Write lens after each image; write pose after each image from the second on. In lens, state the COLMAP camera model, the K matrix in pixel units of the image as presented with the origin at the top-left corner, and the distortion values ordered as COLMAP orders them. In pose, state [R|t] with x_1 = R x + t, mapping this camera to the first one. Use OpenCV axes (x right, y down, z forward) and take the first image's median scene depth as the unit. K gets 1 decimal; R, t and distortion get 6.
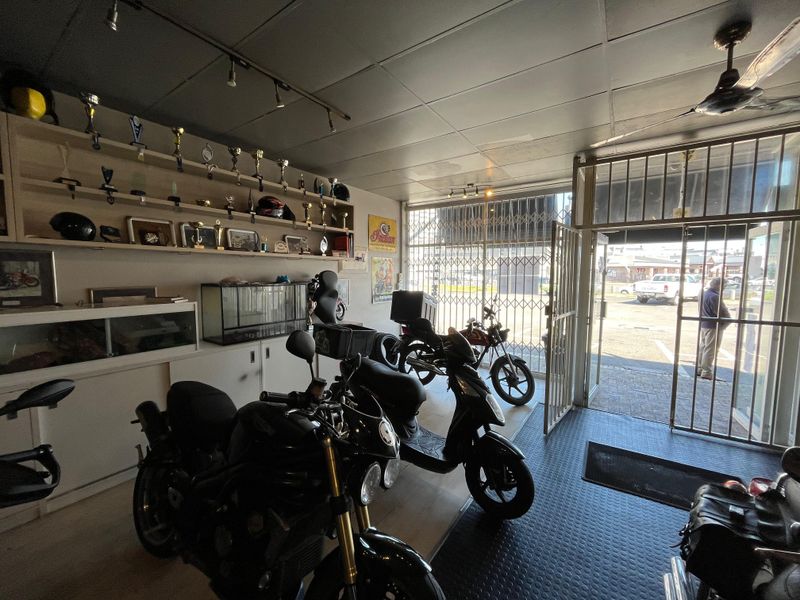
lens RADIAL K [[322.8, 0, 393.6], [0, 322.8, 299.0], [0, 0, 1]] dist [-0.010689, 0.000068]
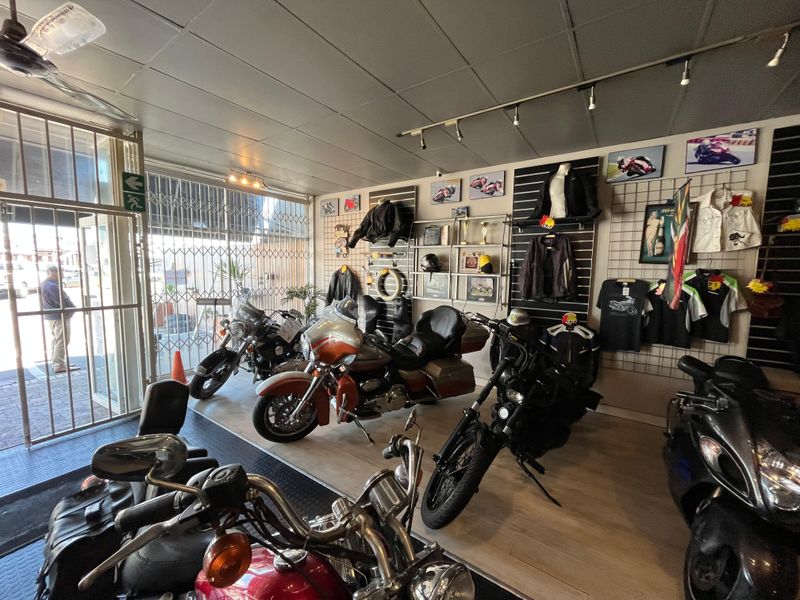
lens RADIAL K [[322.8, 0, 396.8], [0, 322.8, 301.9], [0, 0, 1]] dist [-0.010689, 0.000068]
pose [[-0.014253, -0.108102, 0.994038, 0.070337], [0.062909, 0.992072, 0.108791, -0.000827], [-0.997917, 0.064085, -0.007339, 0.019316]]
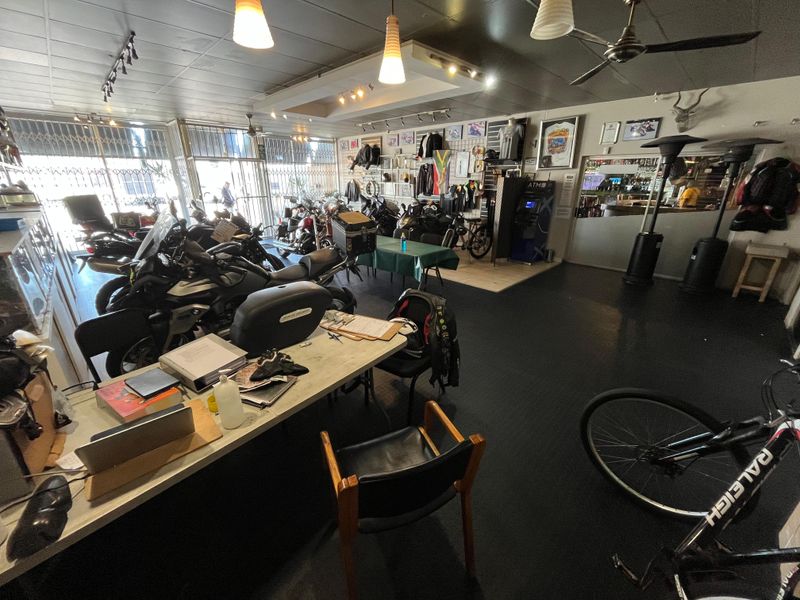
lens RADIAL K [[322.8, 0, 396.6], [0, 322.8, 301.5], [0, 0, 1]] dist [-0.010689, 0.000068]
pose [[0.166228, -0.354922, 0.919999, -2.437533], [0.072627, 0.934852, 0.347529, 0.054060], [-0.983409, 0.009048, 0.181175, -1.160784]]
